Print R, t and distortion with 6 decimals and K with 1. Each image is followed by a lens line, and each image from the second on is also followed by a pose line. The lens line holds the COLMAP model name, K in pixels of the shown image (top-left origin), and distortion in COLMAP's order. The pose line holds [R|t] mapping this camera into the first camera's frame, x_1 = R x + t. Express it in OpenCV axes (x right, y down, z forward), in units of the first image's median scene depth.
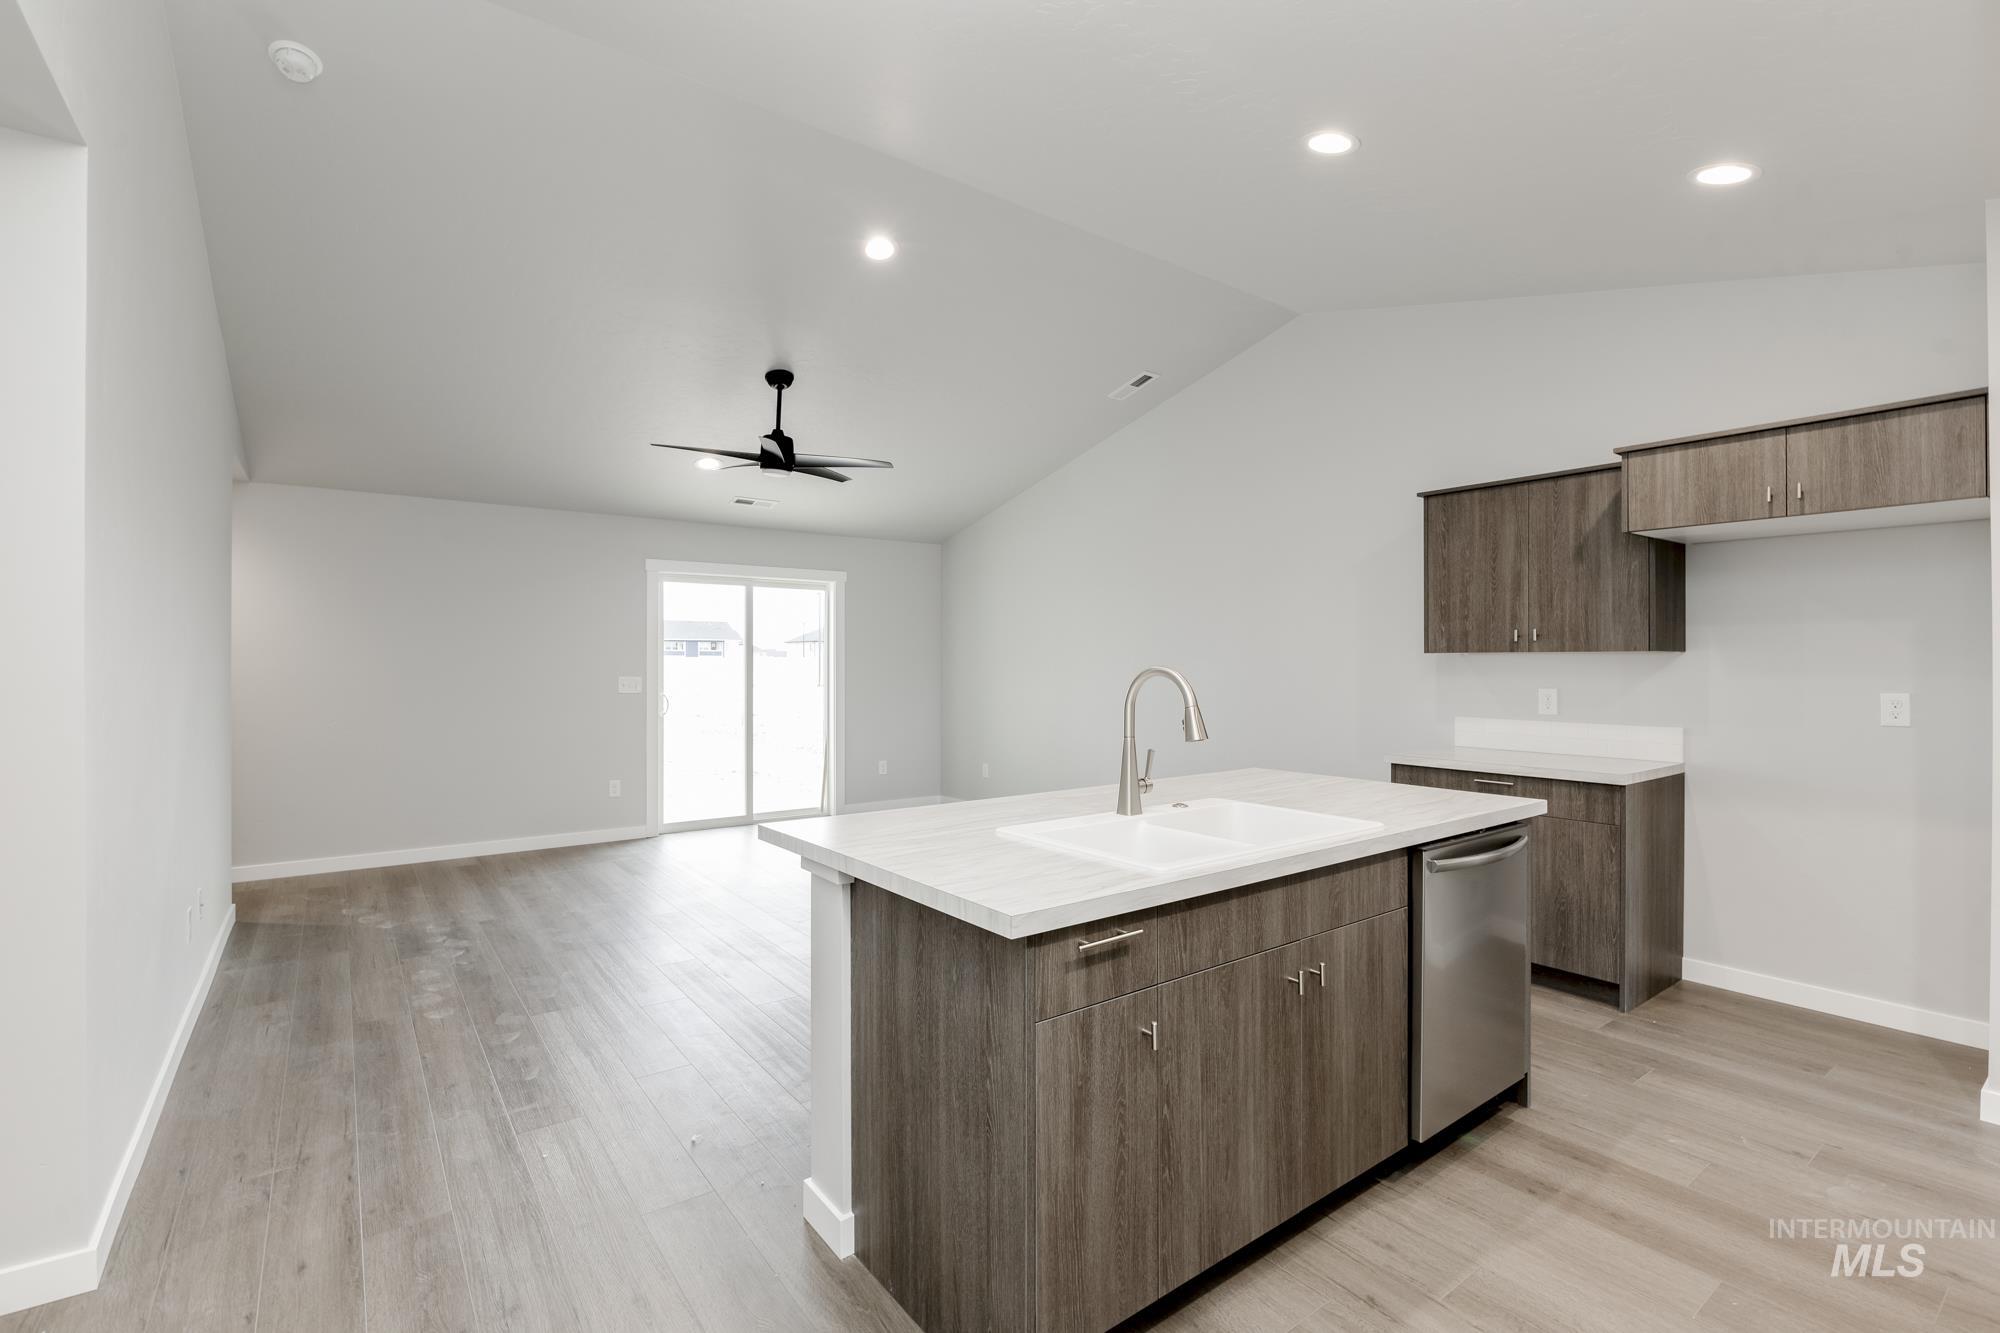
lens RADIAL K [[906.8, 0, 997.7], [0, 906.8, 656.9], [0, 0, 1]] dist [-0.003737, -0.000829]
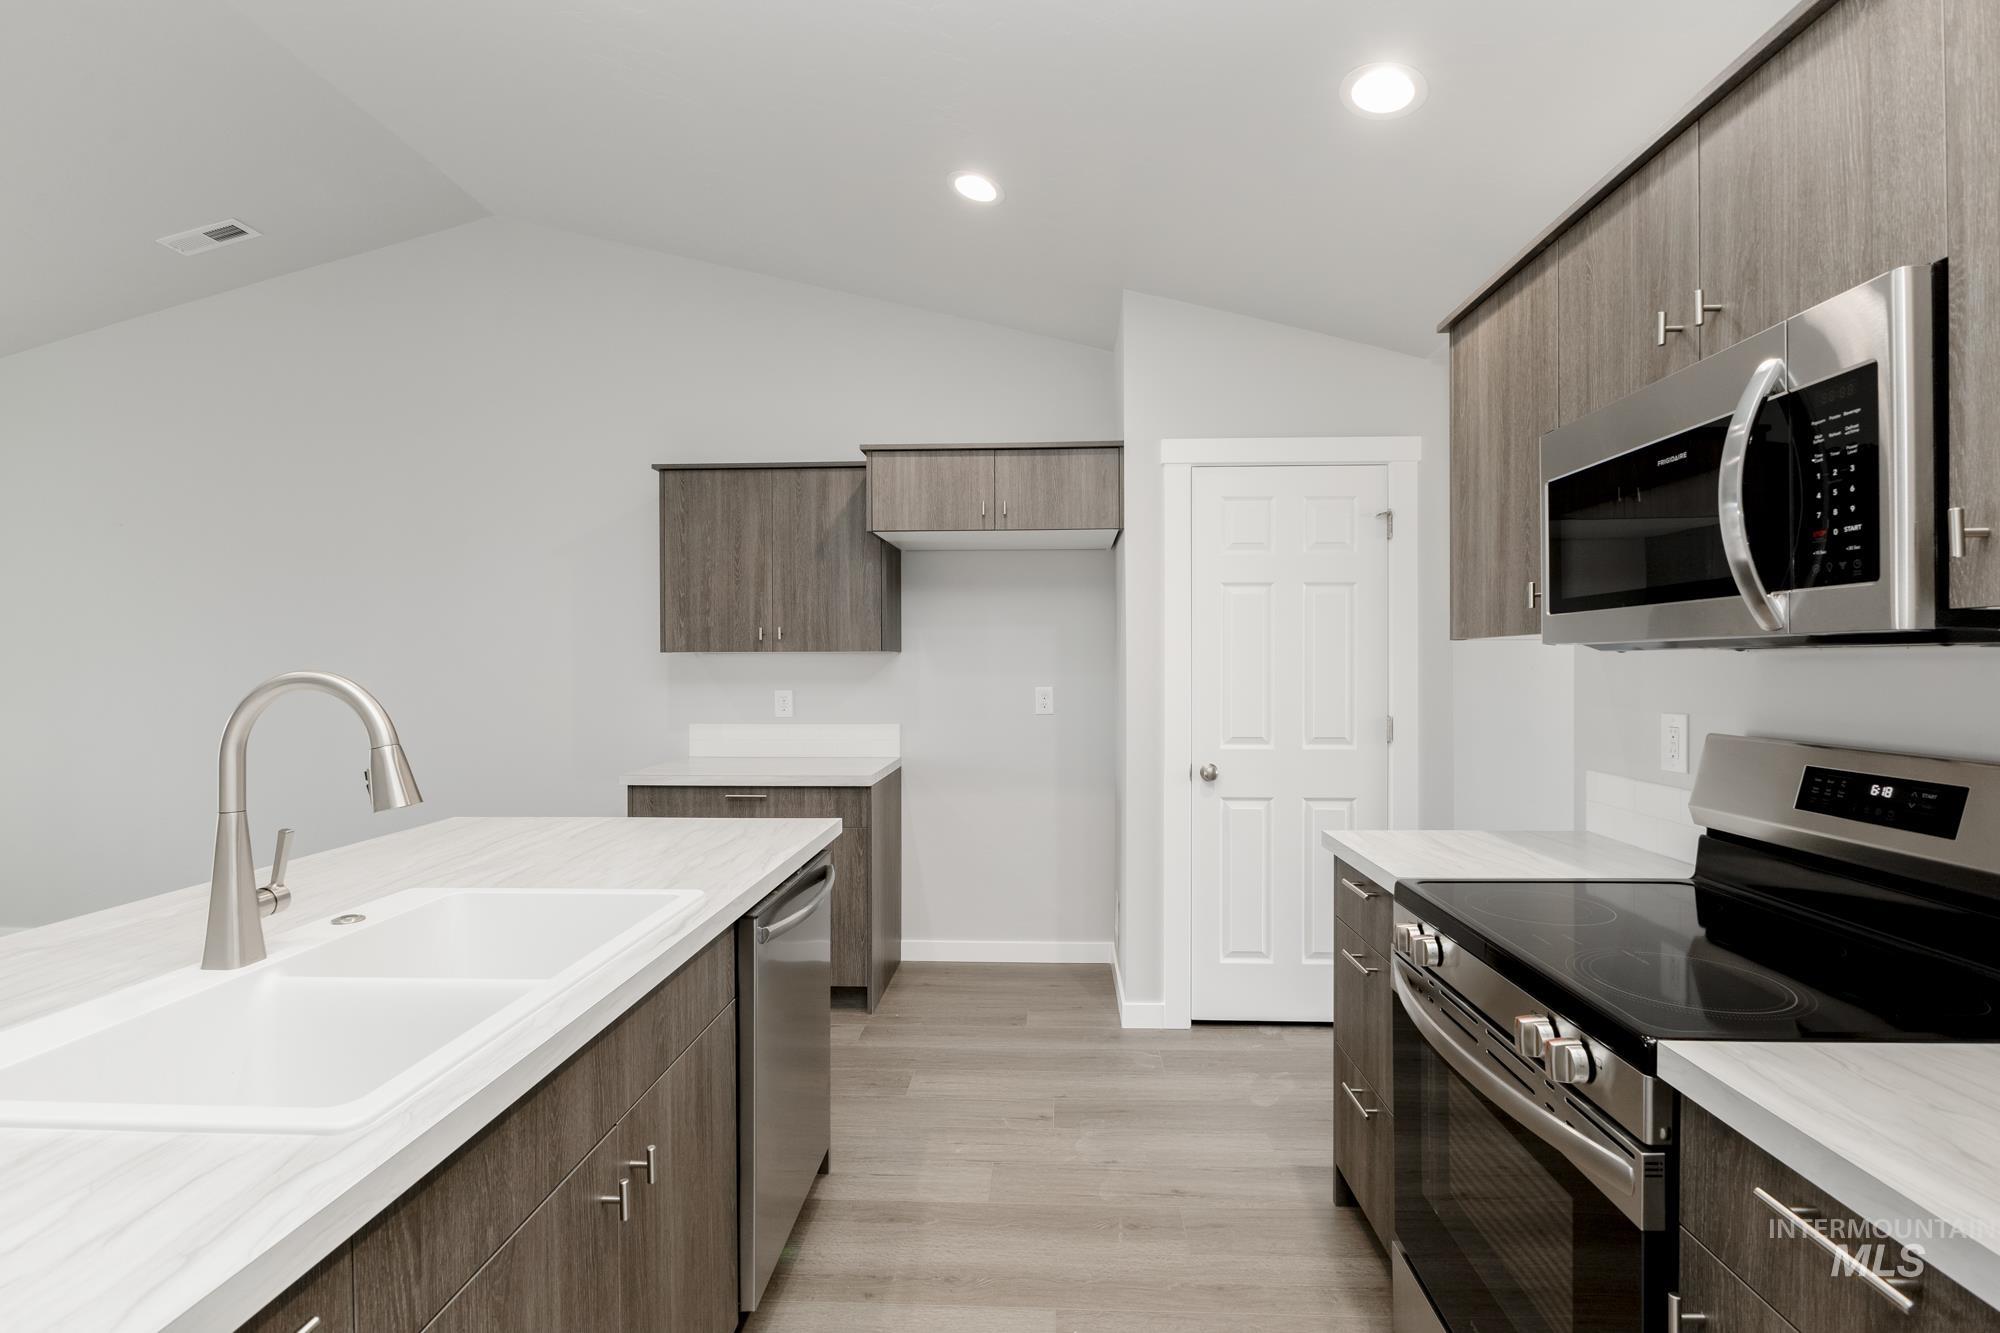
lens RADIAL K [[906.8, 0, 1014.3], [0, 906.8, 667.8], [0, 0, 1]] dist [-0.003737, -0.000829]
pose [[0.634271, -0.008114, 0.773068, 0.023160], [-0.000004, 0.999945, 0.010499, 0.001835], [-0.773111, -0.006662, 0.634236, 0.245346]]
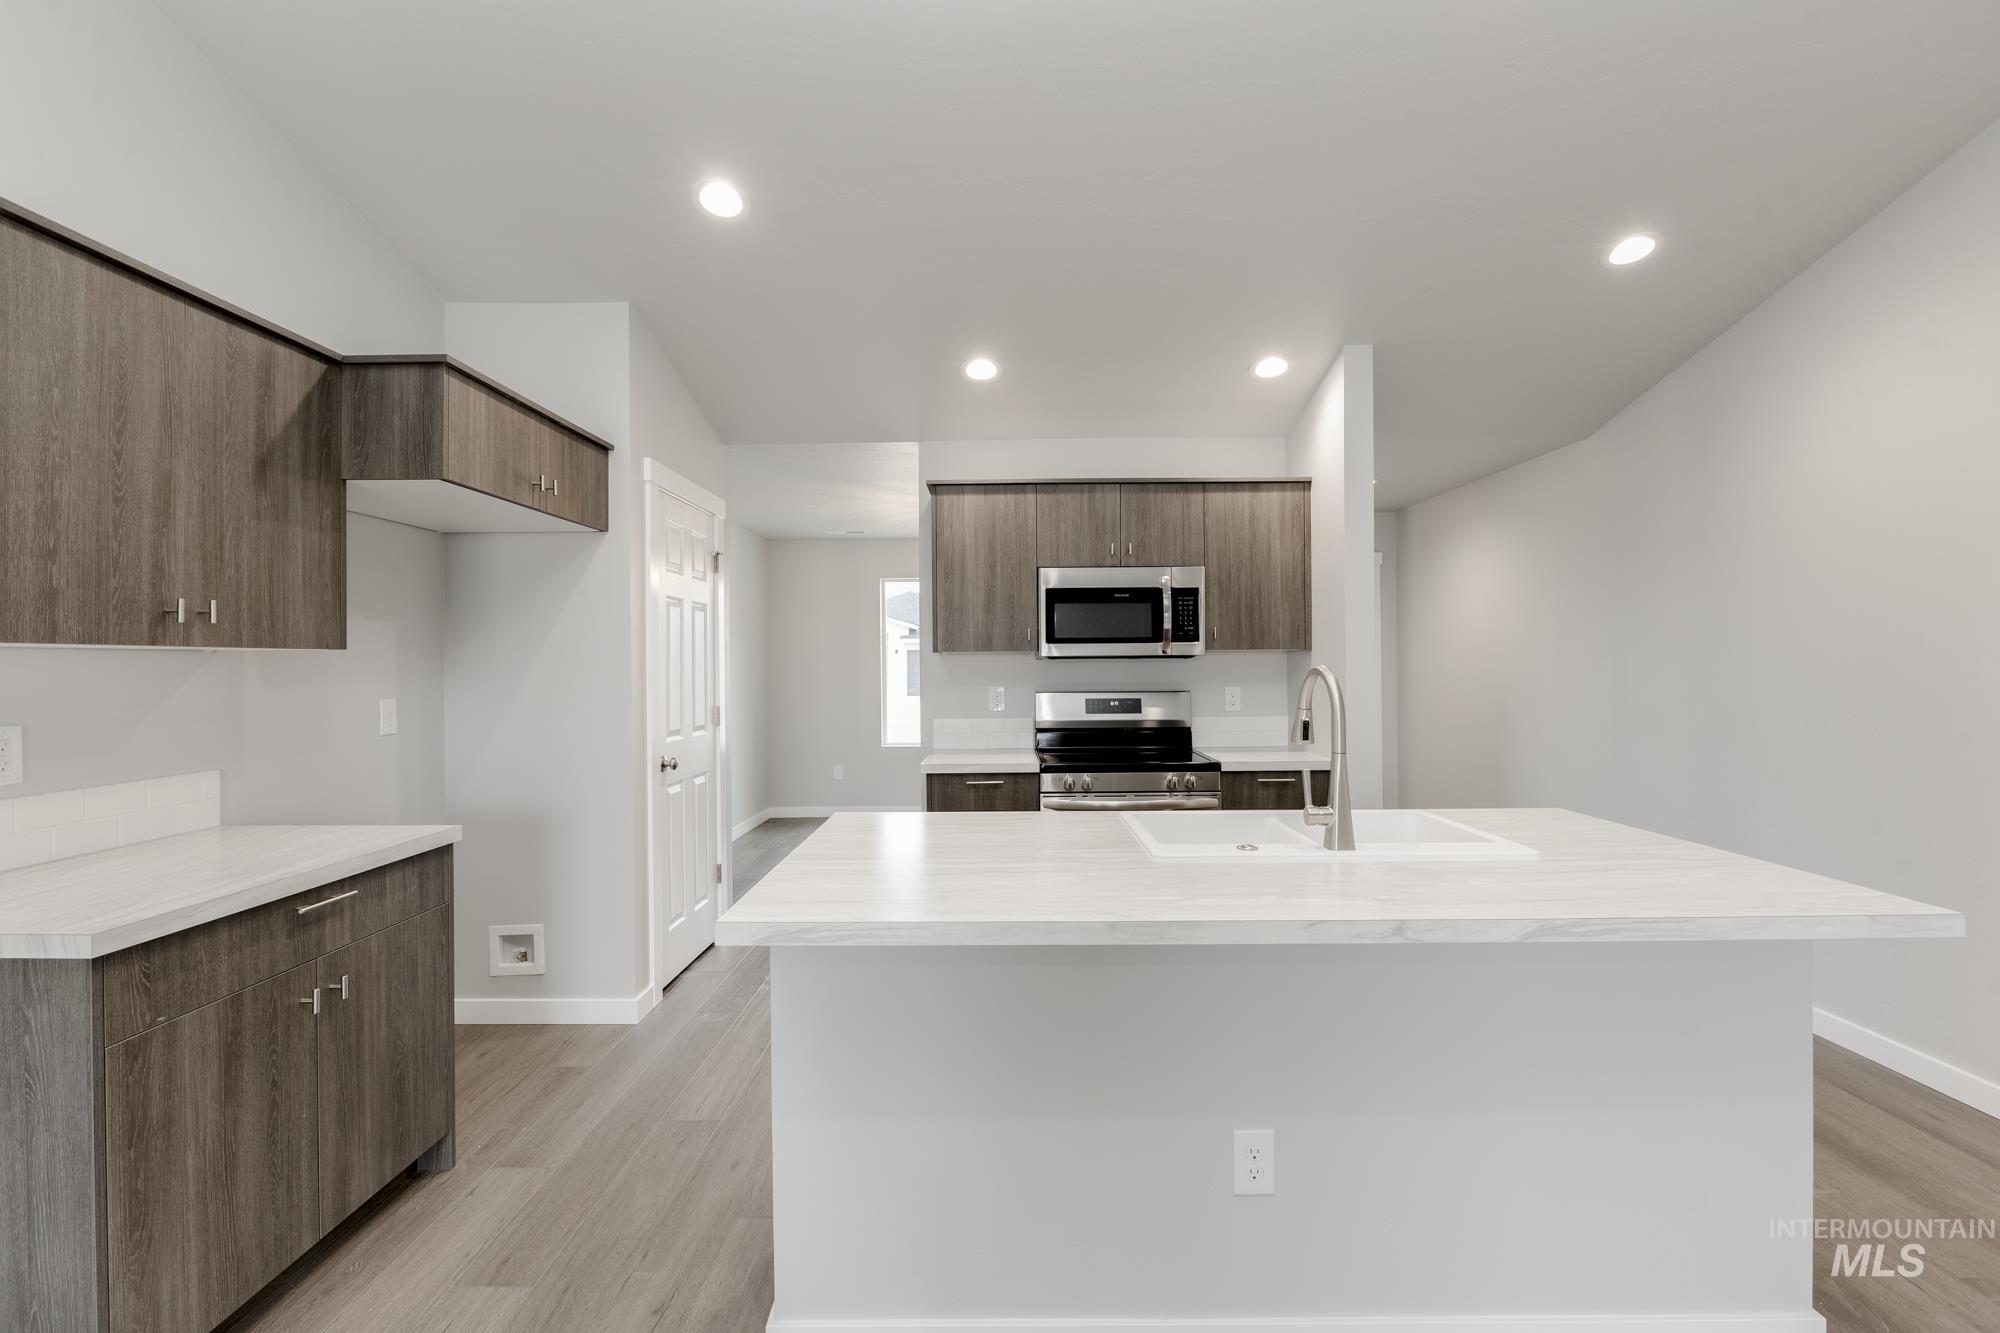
lens RADIAL K [[906.8, 0, 1008.0], [0, 906.8, 659.9], [0, 0, 1]] dist [-0.003737, -0.000829]
pose [[-0.800224, 0.003427, 0.599692, -0.070218], [-0.000067, 0.999983, -0.005804, 0.005712], [-0.599702, -0.004685, -0.800210, 1.300836]]
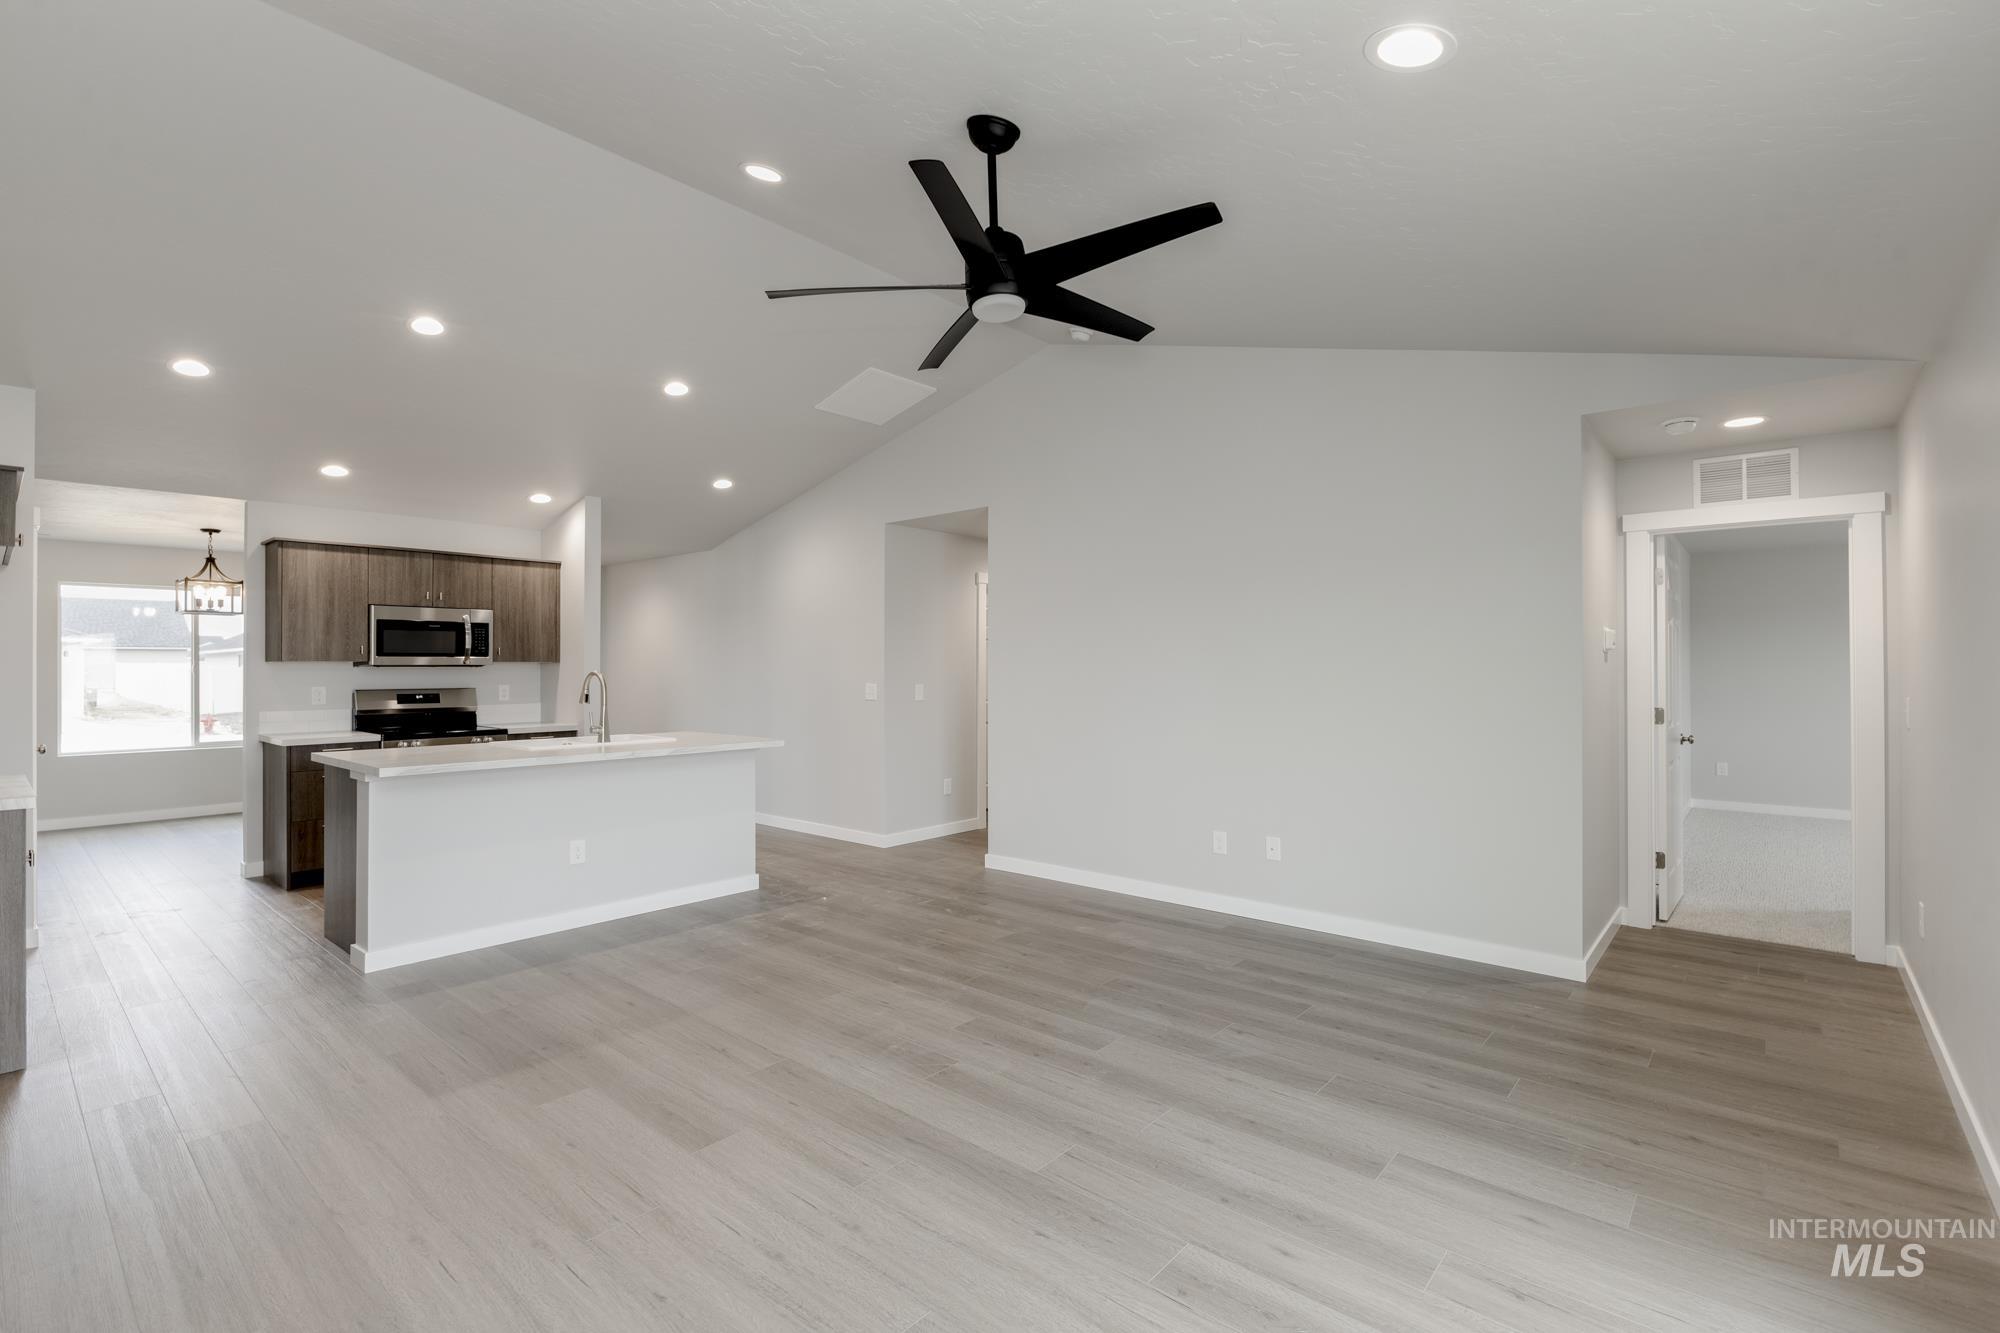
lens RADIAL K [[880.5, 0, 992.4], [0, 880.5, 657.8], [0, 0, 1]] dist [0.006565, 0.000115]
pose [[-0.977557, -0.004102, -0.210633, -0.207561], [0.000001, 0.999810, -0.019476, 0.013952], [0.210673, -0.019039, -0.977371, 2.250689]]
